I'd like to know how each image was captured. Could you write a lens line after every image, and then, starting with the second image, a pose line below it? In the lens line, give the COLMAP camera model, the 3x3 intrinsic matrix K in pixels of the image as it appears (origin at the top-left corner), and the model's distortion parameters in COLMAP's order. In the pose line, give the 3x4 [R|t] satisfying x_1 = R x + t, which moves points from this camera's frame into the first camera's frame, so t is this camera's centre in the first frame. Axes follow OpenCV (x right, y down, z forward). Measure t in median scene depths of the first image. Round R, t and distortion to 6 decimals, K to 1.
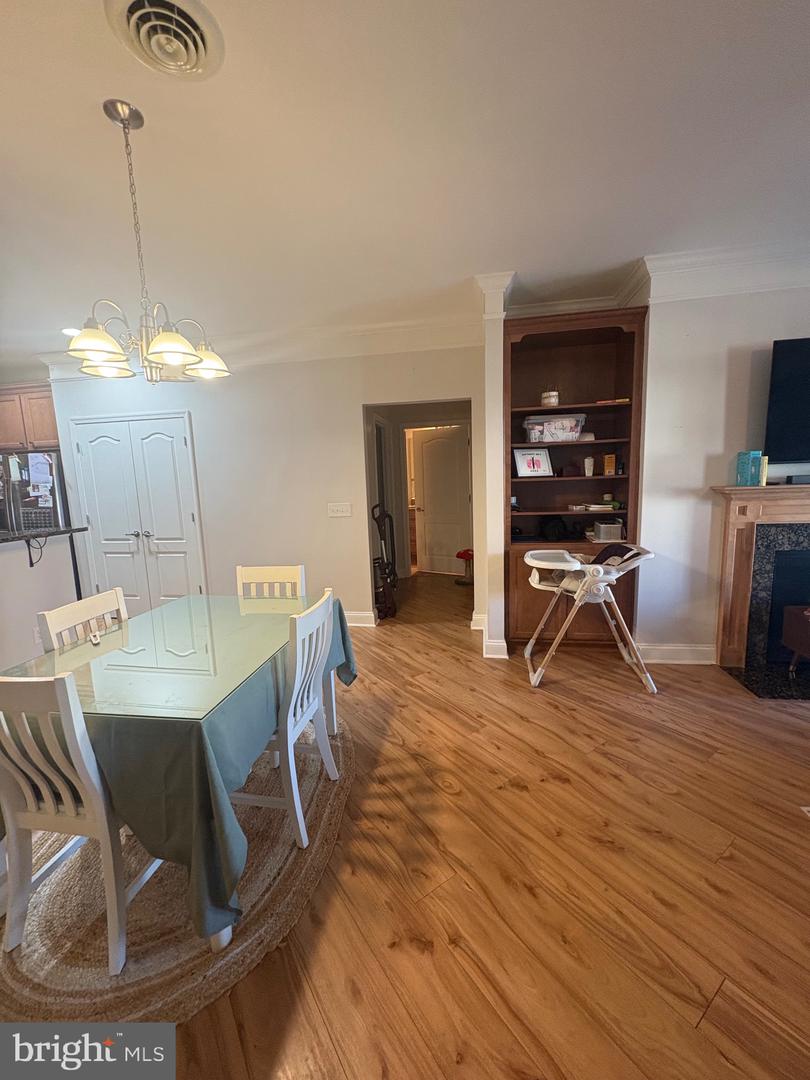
lens RADIAL K [[432.8, 0, 406.0], [0, 432.8, 539.4], [0, 0, 1]] dist [0.000900, 0.000110]
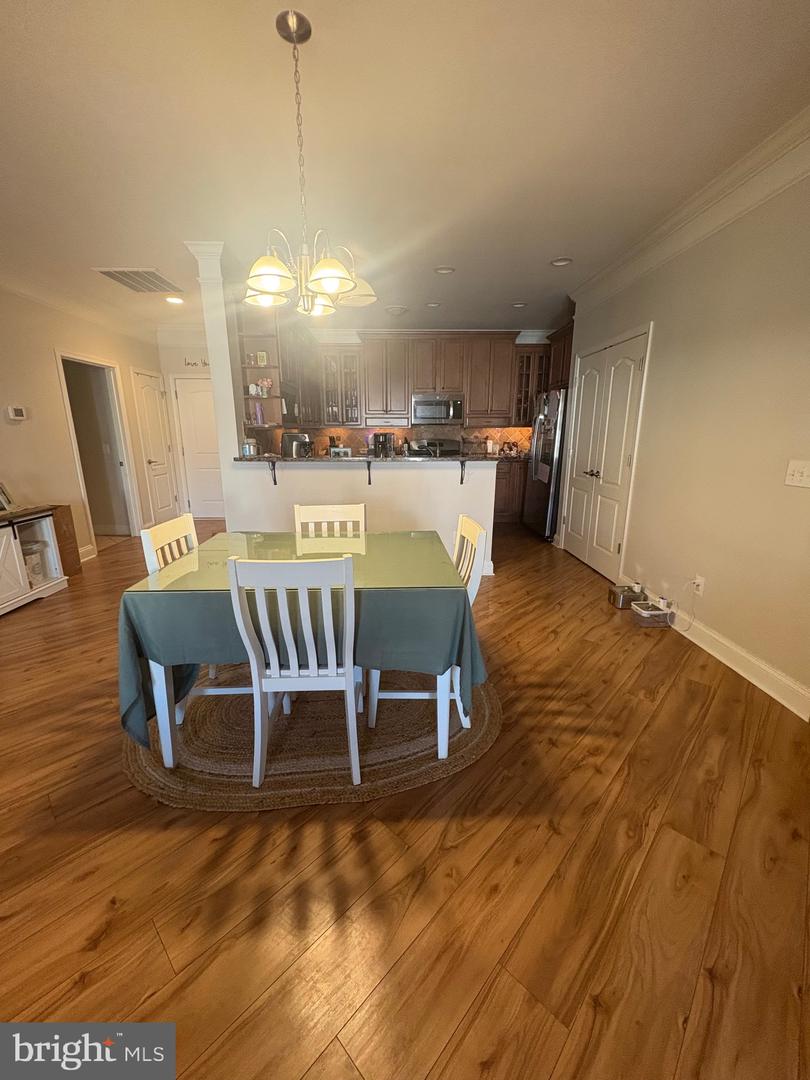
lens RADIAL K [[432.8, 0, 405.0], [0, 432.8, 537.8], [0, 0, 1]] dist [0.000900, 0.000110]
pose [[0.187535, 0.268398, -0.944877, 0.552588], [-0.143507, 0.959109, 0.243957, -0.114093], [0.971718, 0.089846, 0.218383, 0.954878]]
